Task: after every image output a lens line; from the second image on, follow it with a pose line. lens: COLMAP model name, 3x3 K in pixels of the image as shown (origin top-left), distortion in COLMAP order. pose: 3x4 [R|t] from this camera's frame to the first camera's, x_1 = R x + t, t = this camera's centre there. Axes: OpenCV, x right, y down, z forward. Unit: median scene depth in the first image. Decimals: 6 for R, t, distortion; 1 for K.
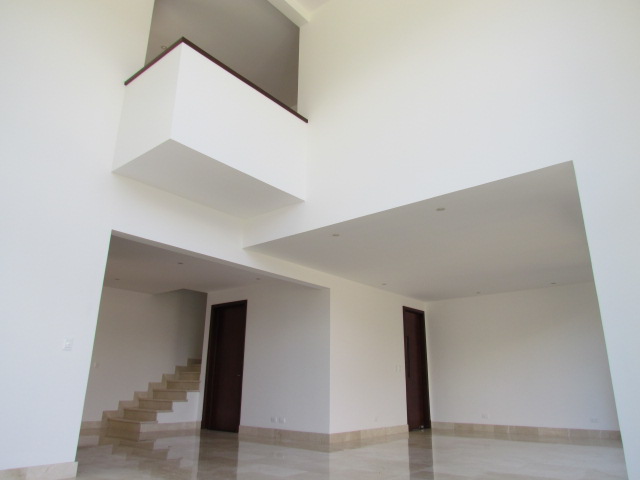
lens RADIAL K [[457.8, 0, 318.8], [0, 457.8, 241.5], [0, 0, 1]] dist [-0.003623, 0.003622]
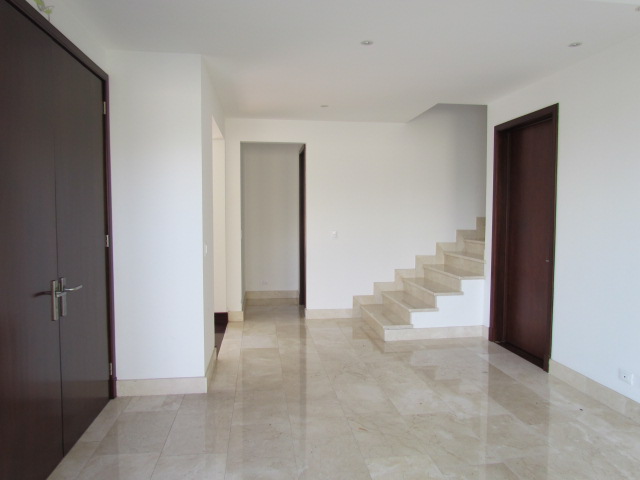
lens RADIAL K [[457.8, 0, 322.6], [0, 457.8, 243.7], [0, 0, 1]] dist [-0.003623, 0.003622]
pose [[0.729888, 0.029939, -0.682911, -0.015013], [0.223764, 0.933533, 0.280082, 0.079634], [0.645905, -0.357239, 0.674675, 0.504462]]
